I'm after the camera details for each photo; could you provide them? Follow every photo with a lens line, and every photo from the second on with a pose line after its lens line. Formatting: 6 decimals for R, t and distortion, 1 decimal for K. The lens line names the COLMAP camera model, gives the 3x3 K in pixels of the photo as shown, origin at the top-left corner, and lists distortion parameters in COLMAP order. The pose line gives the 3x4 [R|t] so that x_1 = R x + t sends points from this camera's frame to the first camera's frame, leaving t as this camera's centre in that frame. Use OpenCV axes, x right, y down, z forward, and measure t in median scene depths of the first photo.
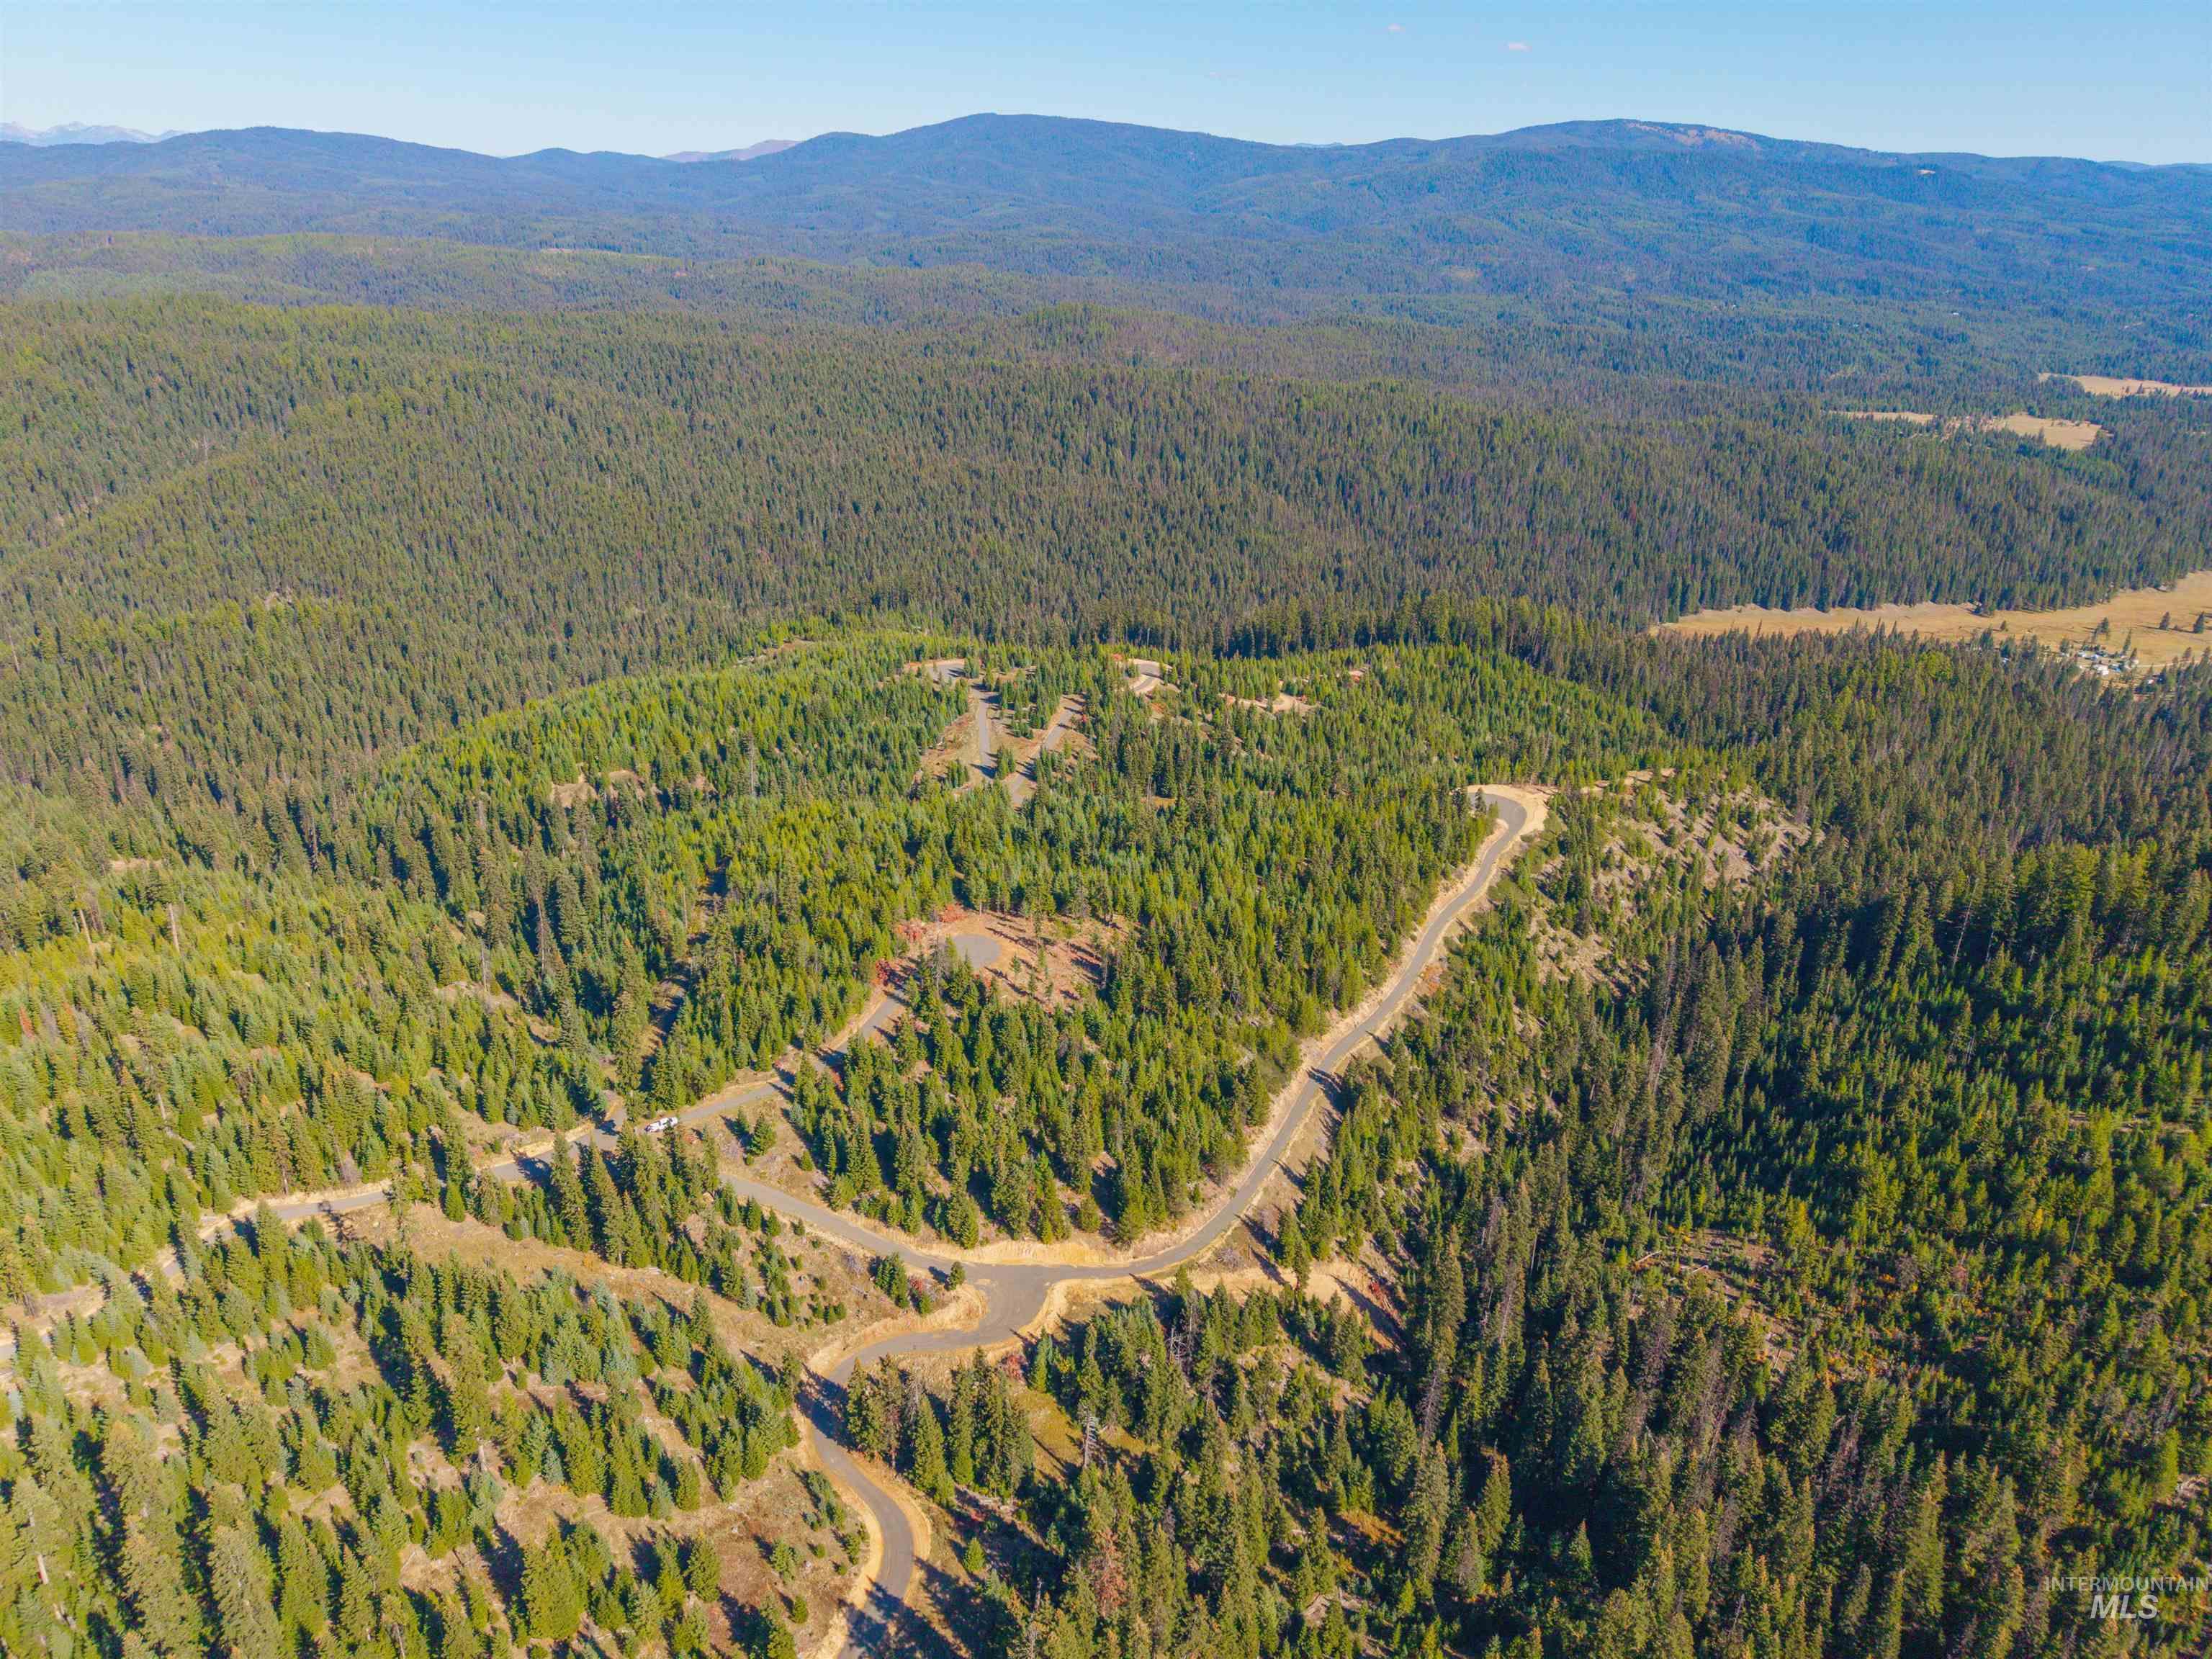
lens RADIAL K [[1477.9, 0, 1106.0], [0, 1477.9, 829.5], [0, 0, 1]] dist [0.024384, -0.027177]
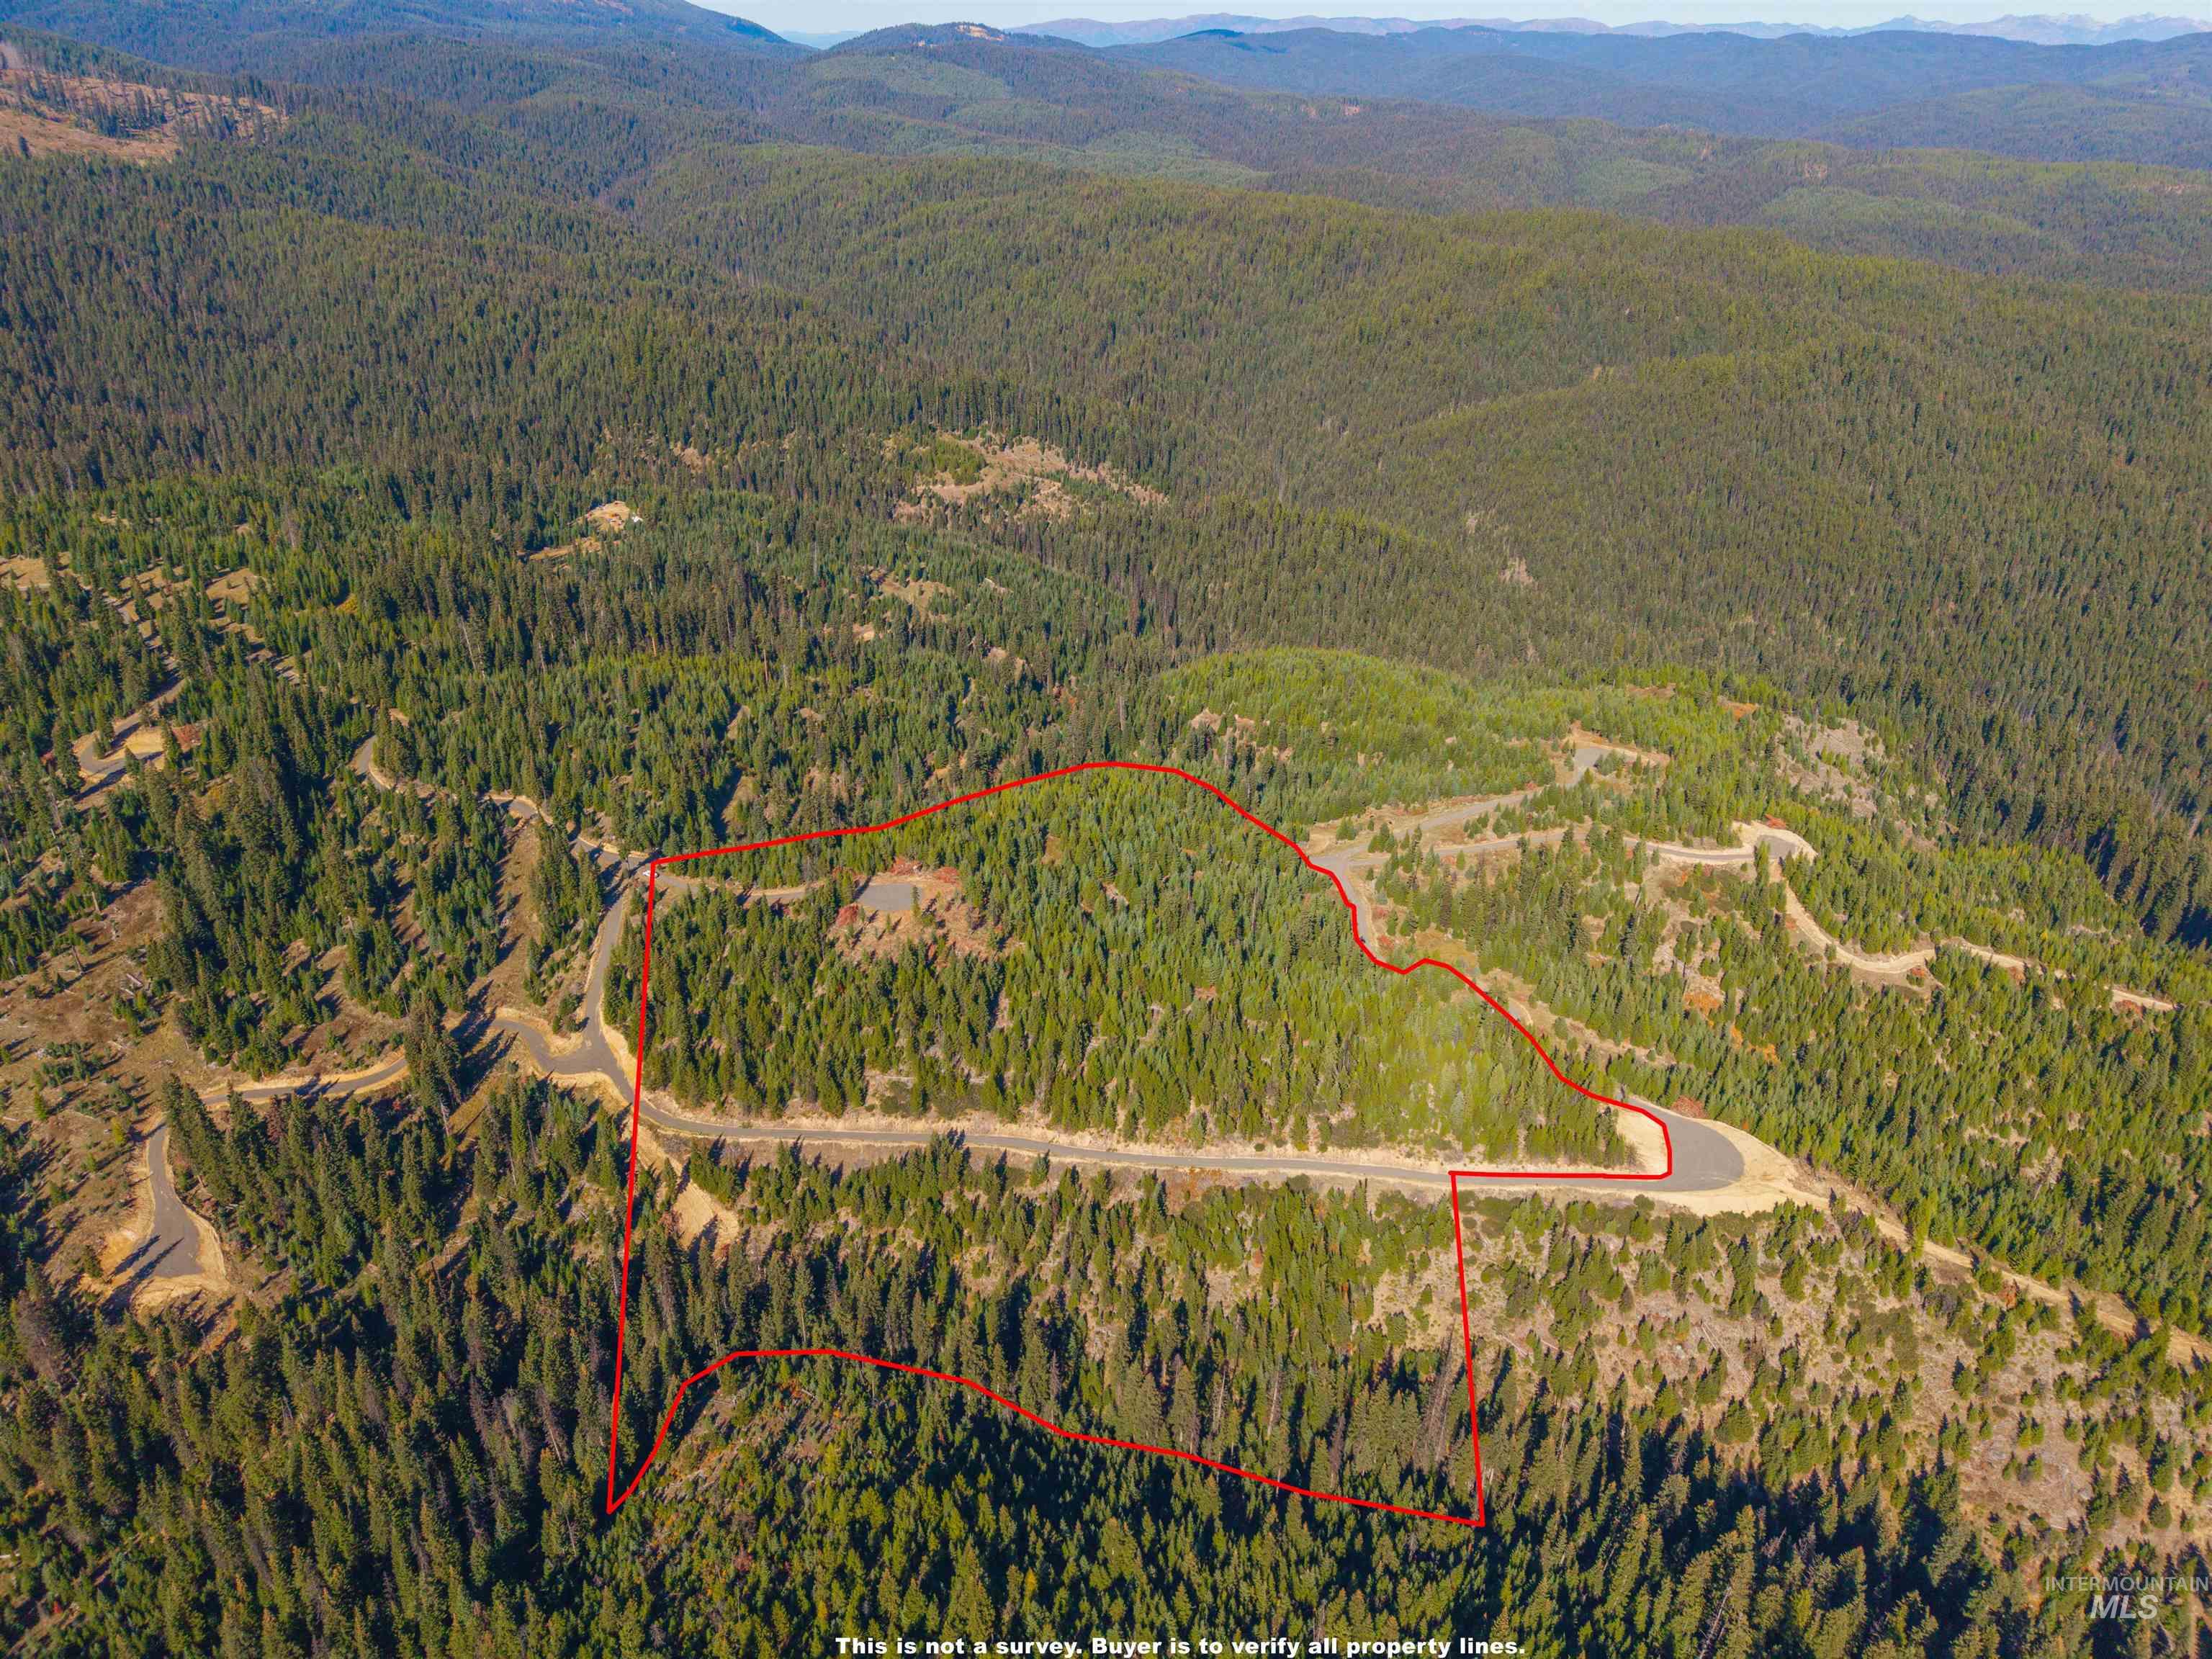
lens RADIAL K [[1477.9, 0, 1106.0], [0, 1477.9, 829.5], [0, 0, 1]] dist [0.024384, -0.027177]
pose [[0.437120, 0.417065, -0.796858, 0.969838], [-0.370458, 0.890828, 0.263032, -0.369264], [0.819565, 0.180226, 0.543904, 0.442220]]
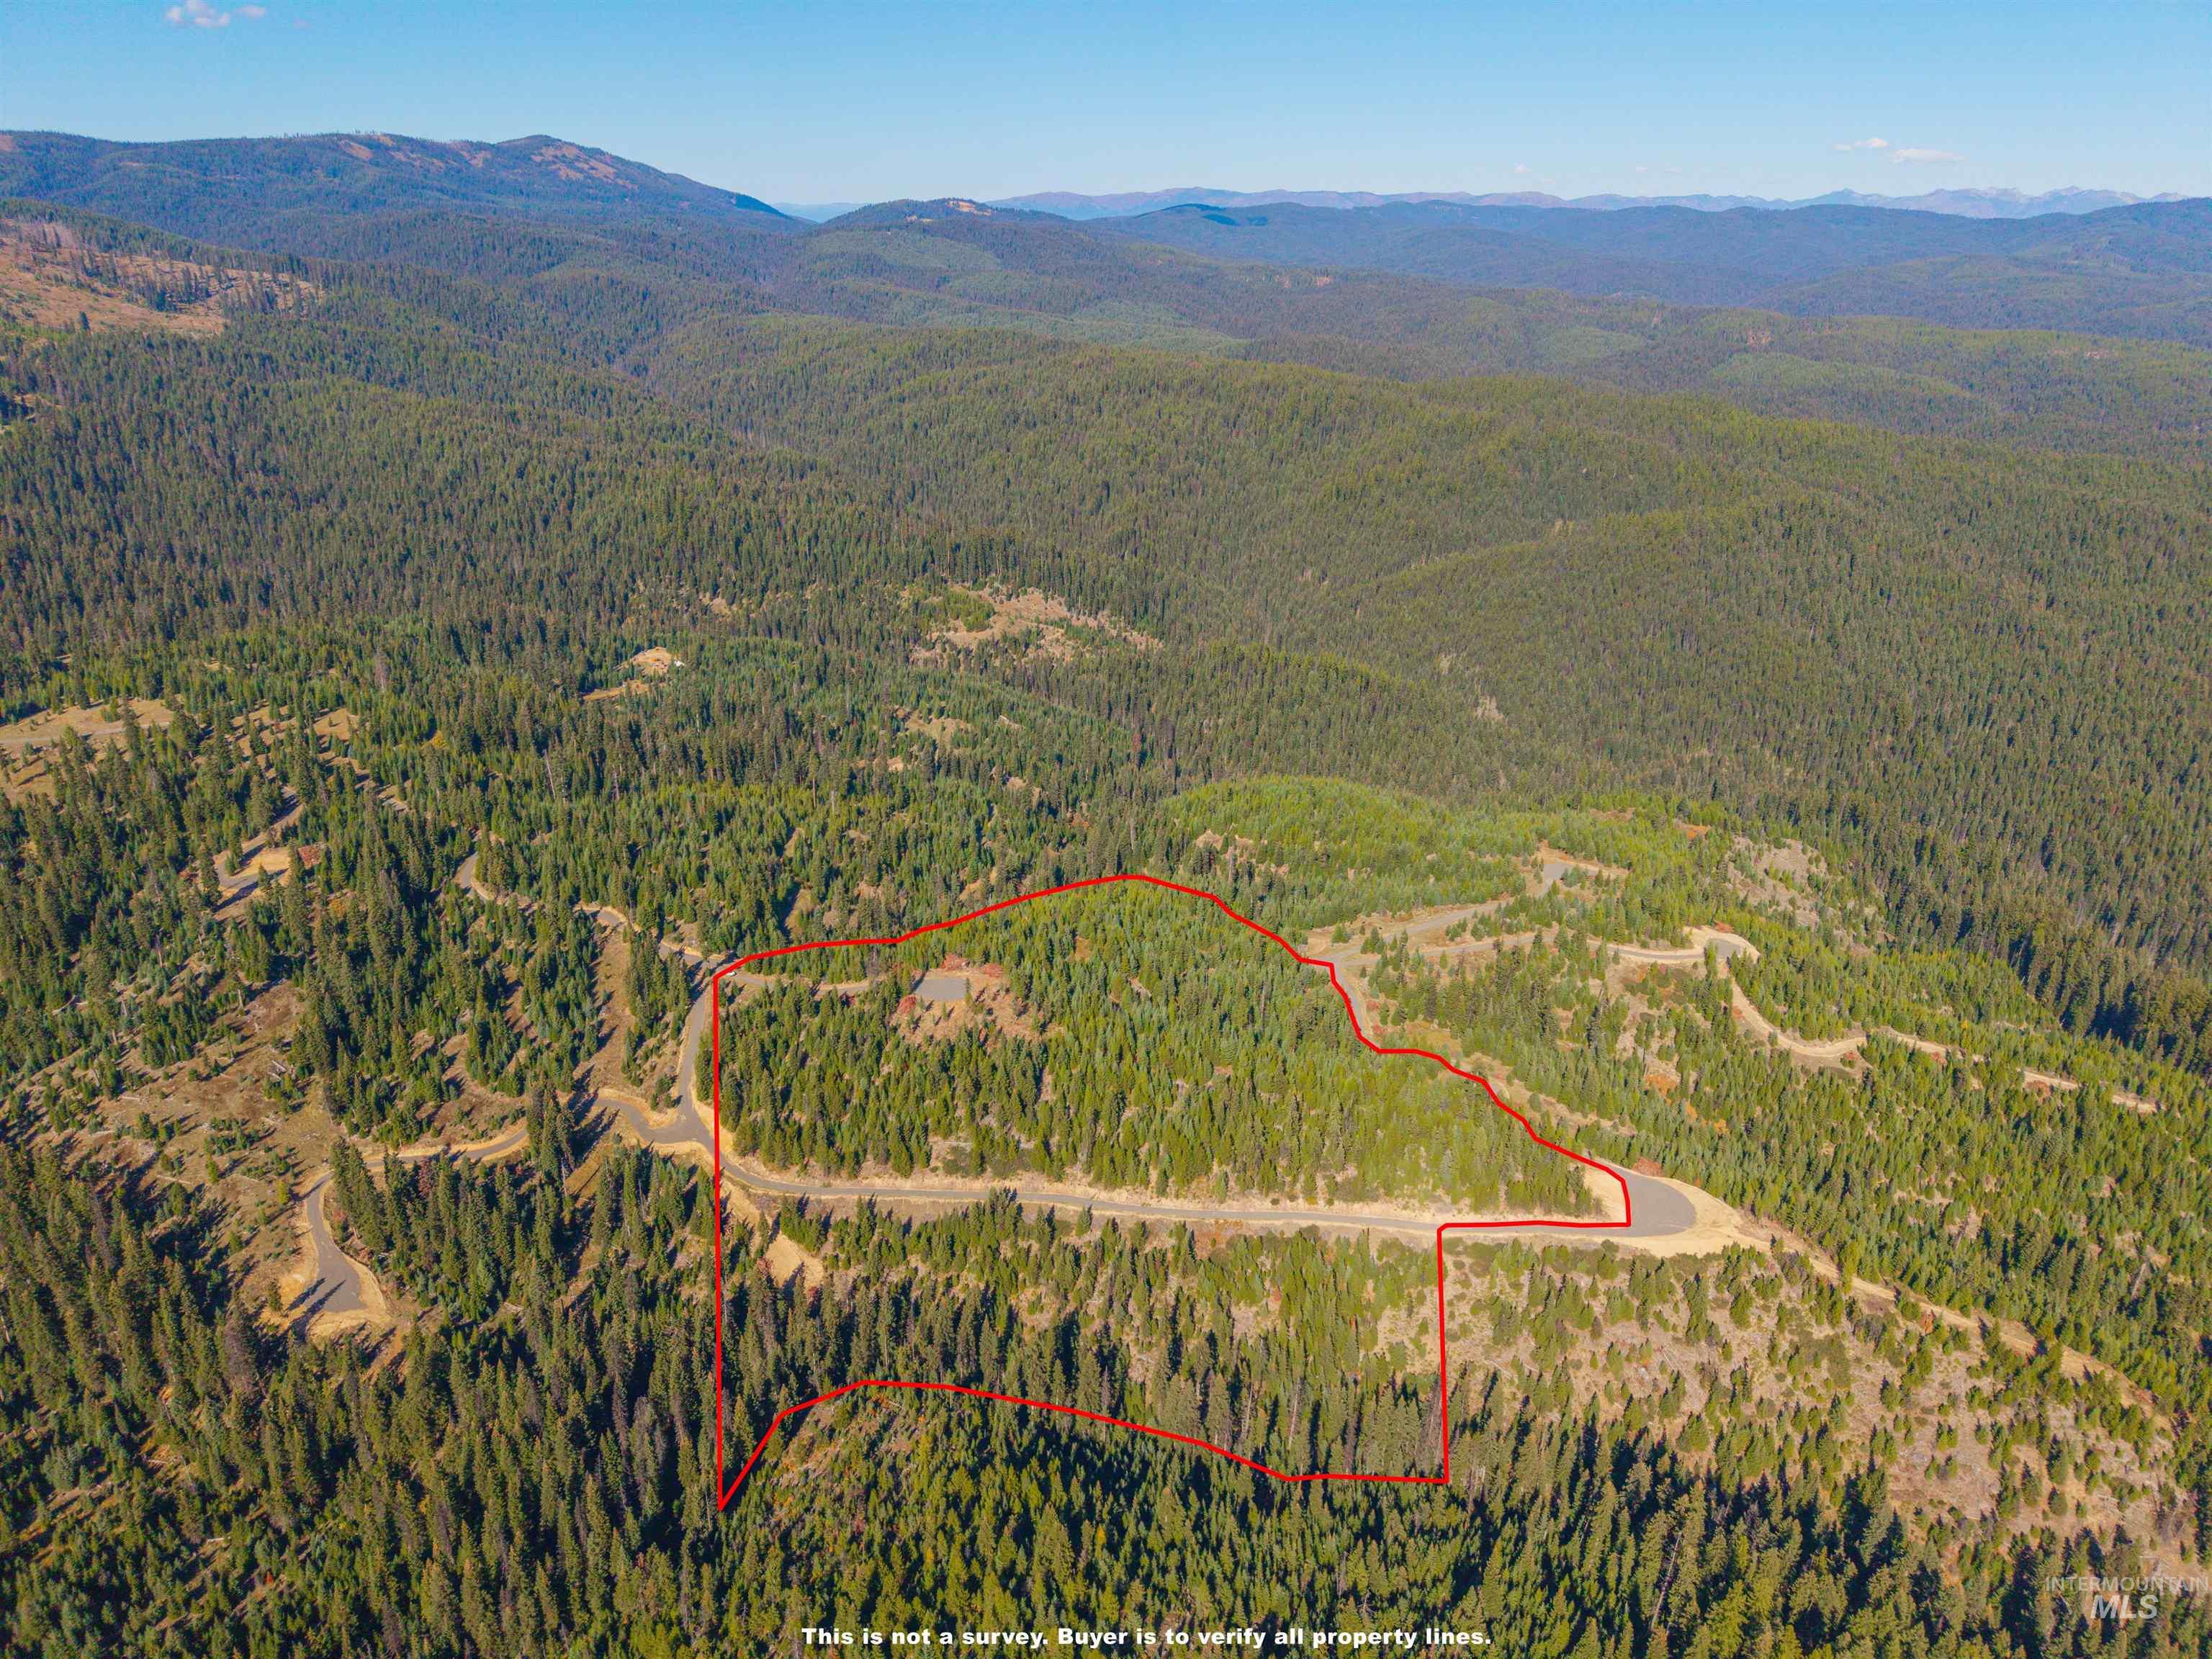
lens RADIAL K [[1477.9, 0, 1106.0], [0, 1477.9, 829.5], [0, 0, 1]] dist [0.024384, -0.027177]
pose [[0.448790, 0.338779, -0.826932, 1.112113], [-0.368442, 0.913192, 0.174159, -0.367822], [0.814149, 0.226515, 0.534652, 0.314107]]
